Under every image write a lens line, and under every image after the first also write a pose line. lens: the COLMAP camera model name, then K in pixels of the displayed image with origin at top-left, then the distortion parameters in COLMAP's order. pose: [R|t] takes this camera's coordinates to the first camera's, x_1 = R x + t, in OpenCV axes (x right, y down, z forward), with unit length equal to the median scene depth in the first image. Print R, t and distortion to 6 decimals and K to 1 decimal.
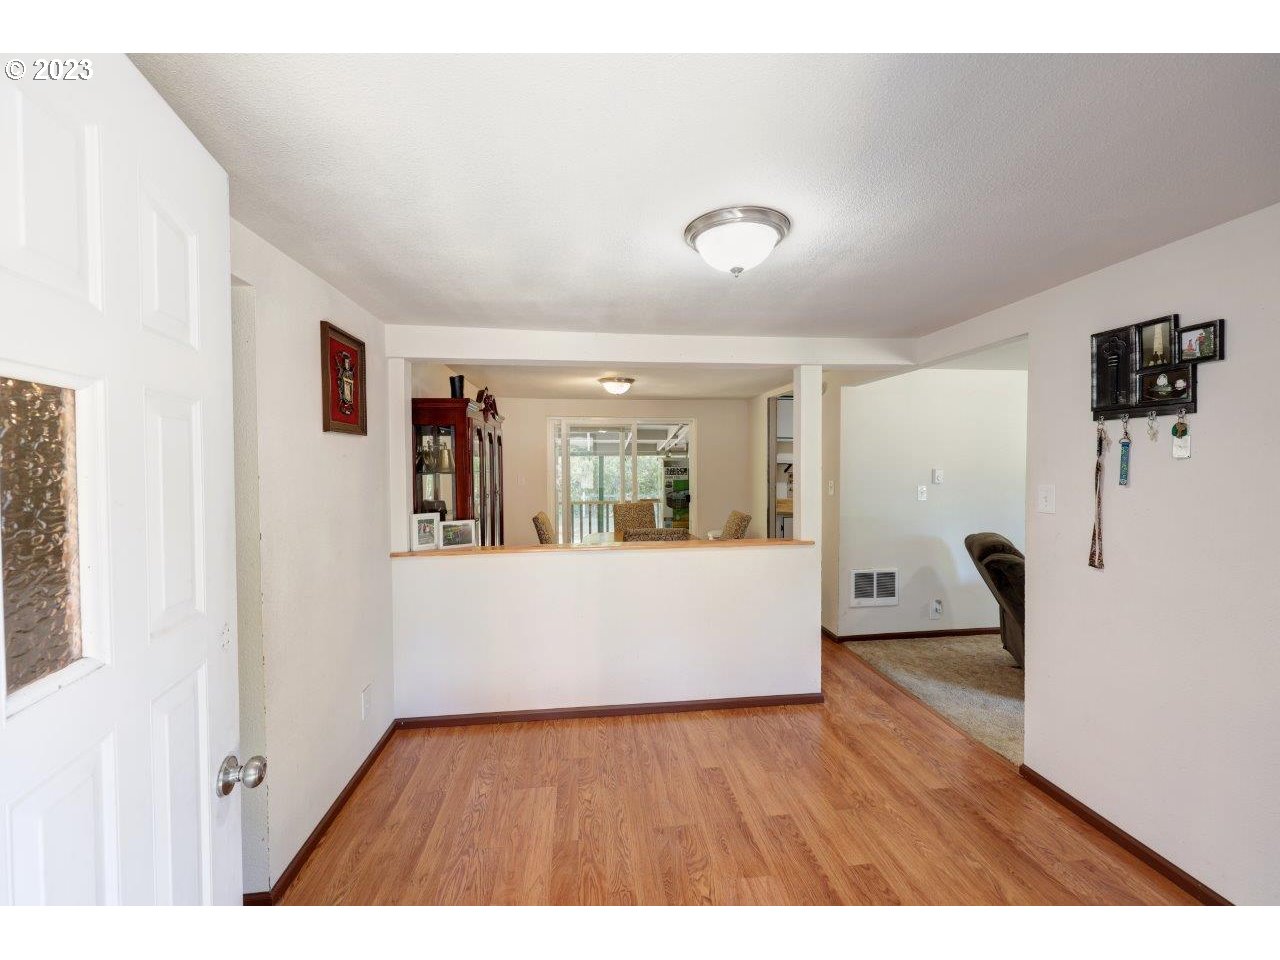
lens RADIAL K [[567.0, 0, 647.6], [0, 567.0, 479.3], [0, 0, 1]] dist [0.002081, 0.000146]
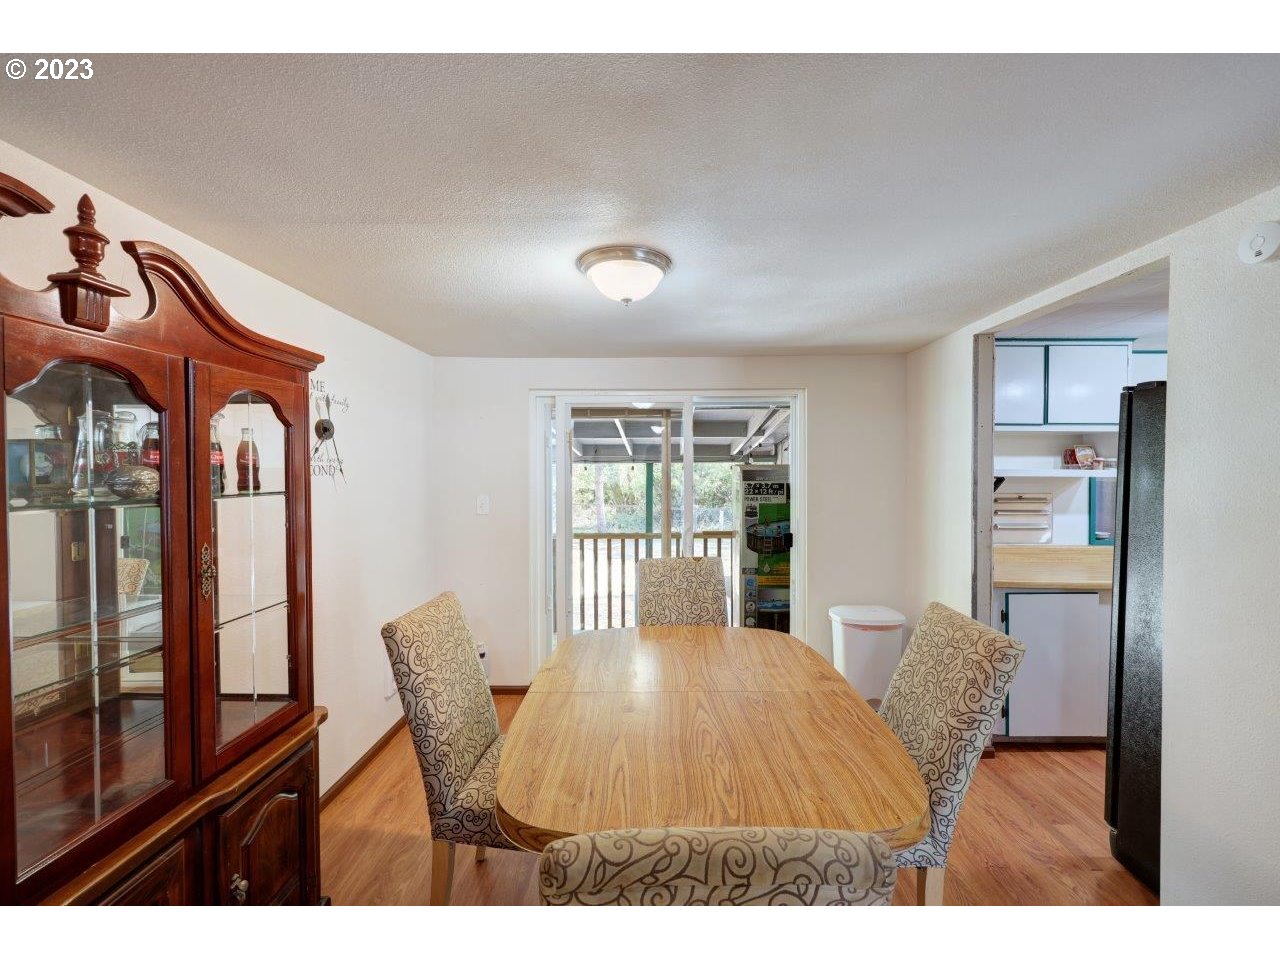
lens RADIAL K [[567.0, 0, 647.6], [0, 567.0, 479.3], [0, 0, 1]] dist [0.002081, 0.000146]
pose [[0.991430, 0.002627, -0.130615, 0.008316], [-0.004707, 0.999867, -0.015618, -0.013821], [0.130556, 0.016099, 0.991310, 0.413694]]
